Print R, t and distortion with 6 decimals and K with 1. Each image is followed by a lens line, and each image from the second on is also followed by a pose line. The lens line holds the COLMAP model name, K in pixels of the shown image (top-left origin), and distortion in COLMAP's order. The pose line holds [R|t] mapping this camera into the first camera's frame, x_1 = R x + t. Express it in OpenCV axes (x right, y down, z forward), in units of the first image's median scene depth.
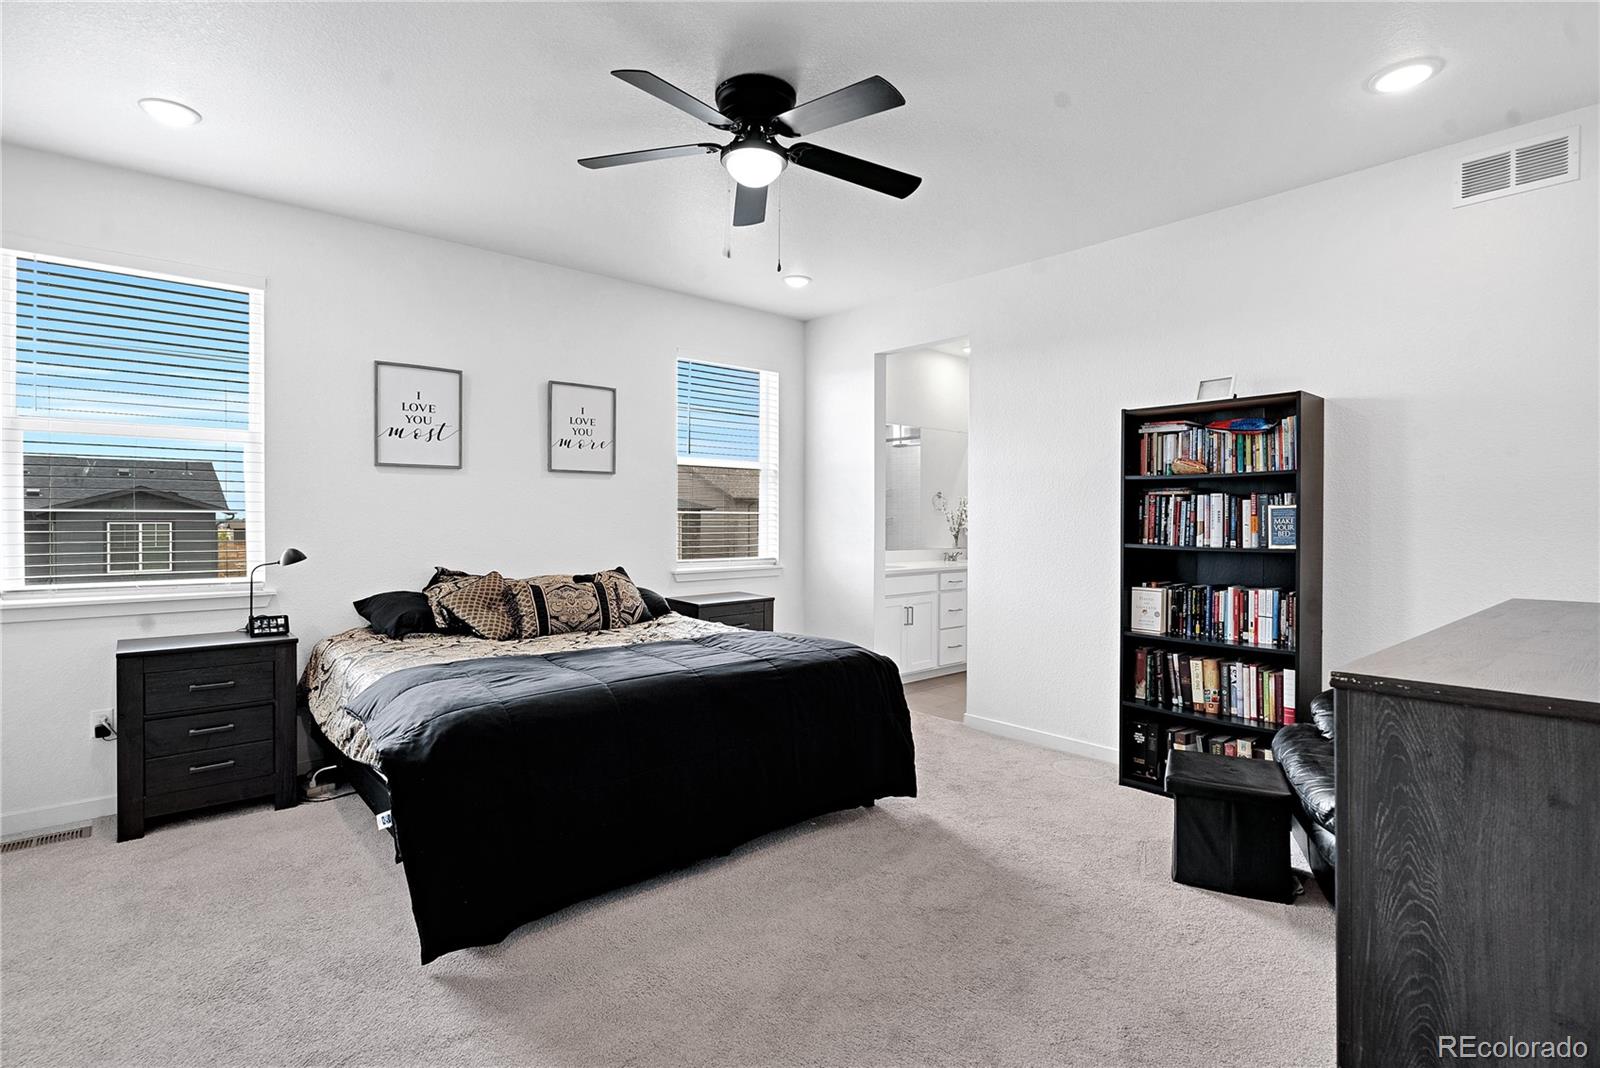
lens RADIAL K [[794.1, 0, 796.3], [0, 794.1, 526.8], [0, 0, 1]] dist [0.002641, 0.002815]
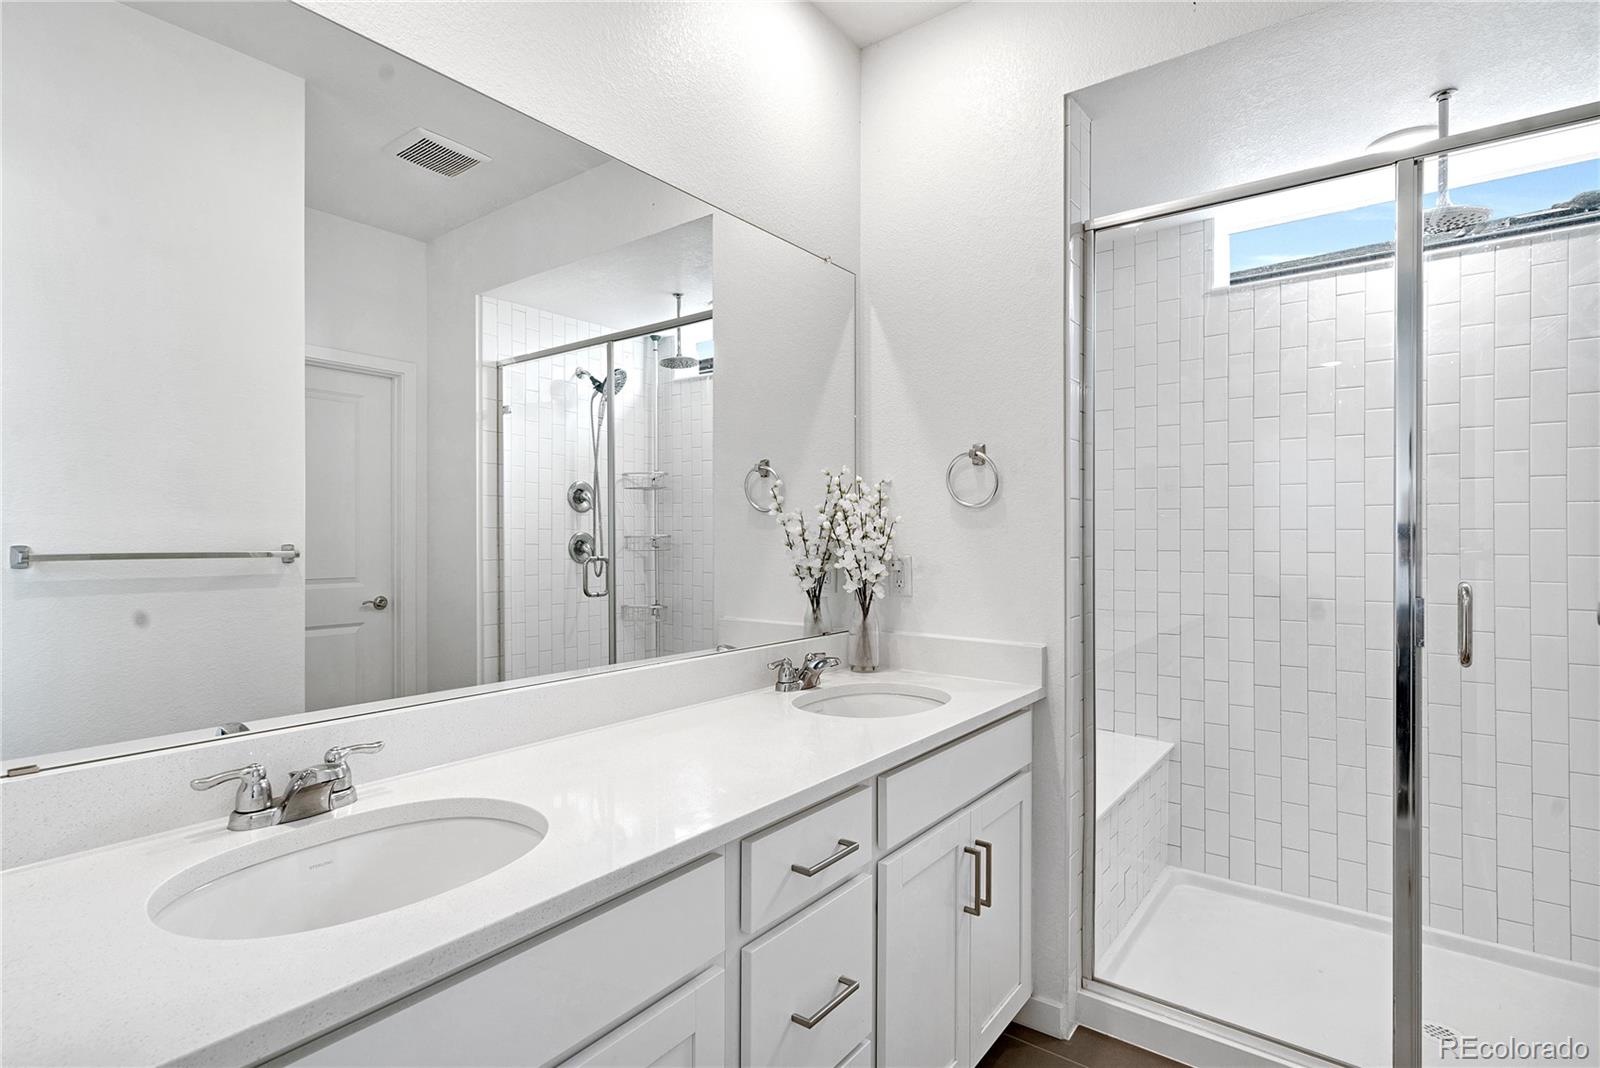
lens RADIAL K [[794.1, 0, 803.3], [0, 794.1, 532.7], [0, 0, 1]] dist [0.002641, 0.002815]
pose [[0.978978, 0.001252, 0.203962, 0.159883], [0.000166, 0.999976, -0.006936, -0.012282], [-0.203966, 0.006824, 0.978954, 0.834738]]
